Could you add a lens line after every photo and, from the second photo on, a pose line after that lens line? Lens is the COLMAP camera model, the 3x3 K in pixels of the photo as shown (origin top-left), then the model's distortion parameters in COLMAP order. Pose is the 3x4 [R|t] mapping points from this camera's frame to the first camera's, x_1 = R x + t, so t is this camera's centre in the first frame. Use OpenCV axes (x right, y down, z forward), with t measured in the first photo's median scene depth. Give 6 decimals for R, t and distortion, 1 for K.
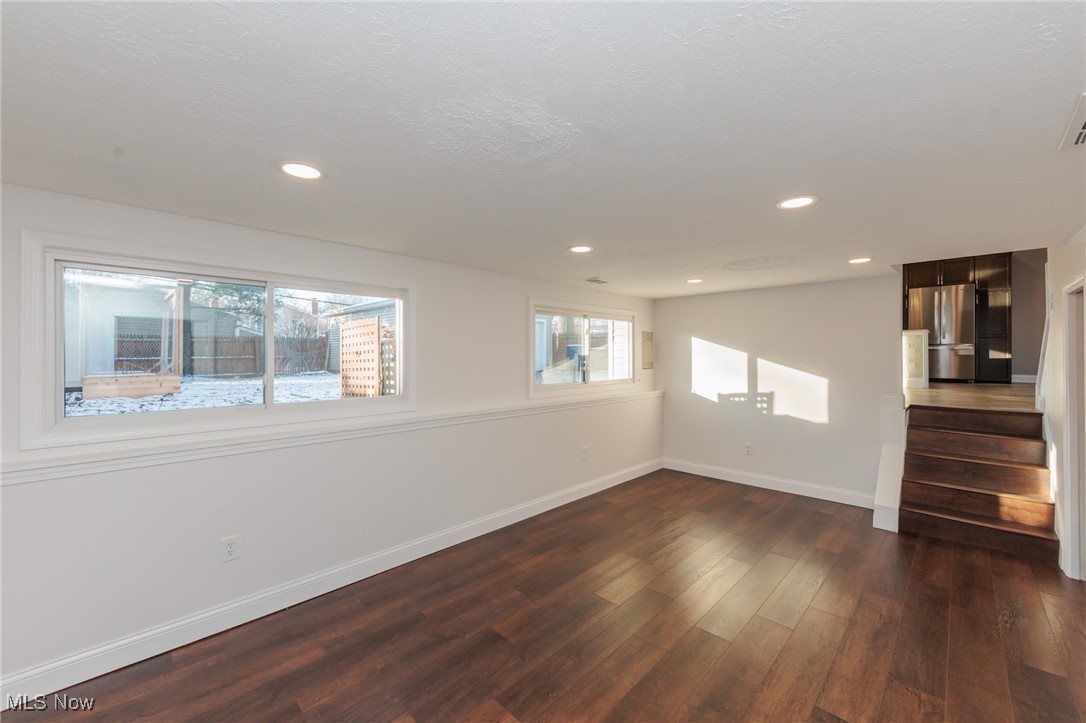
lens RADIAL K [[423.9, 0, 544.1], [0, 423.9, 357.7], [0, 0, 1]] dist [-0.000769, -0.000011]
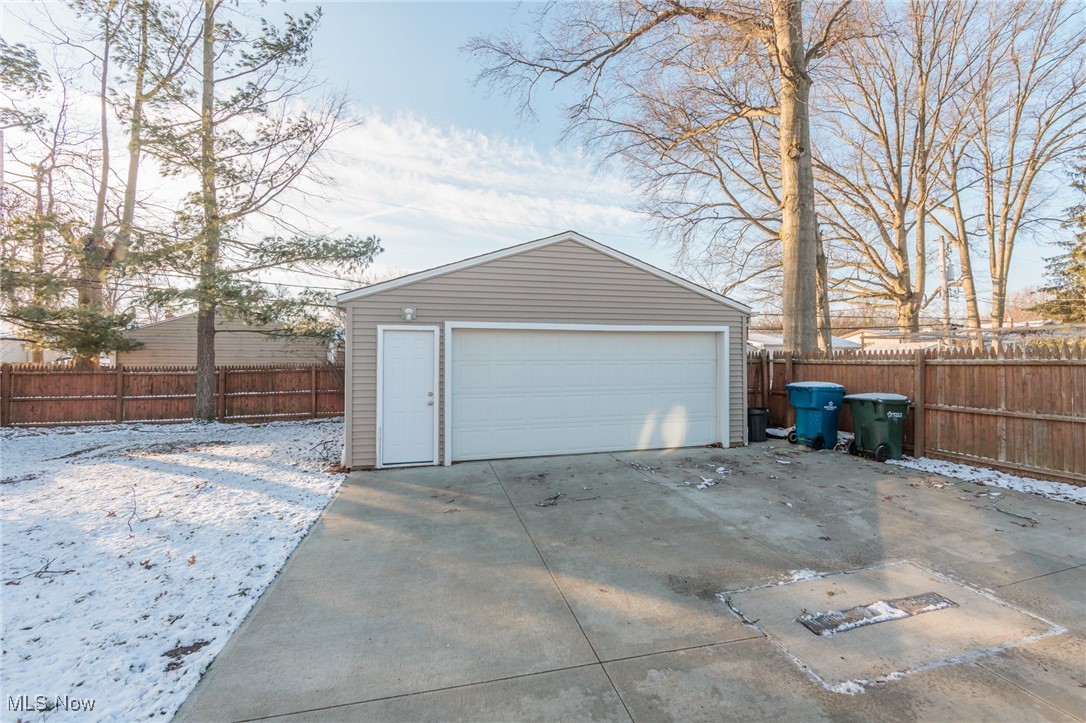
lens RADIAL K [[423.9, 0, 545.5], [0, 423.9, 357.9], [0, 0, 1]] dist [-0.000769, -0.000011]
pose [[0.859232, -0.006788, -0.511540, 0.060738], [0.002368, 0.999954, -0.009290, -0.052399], [0.511580, 0.006771, 0.859209, 0.528586]]
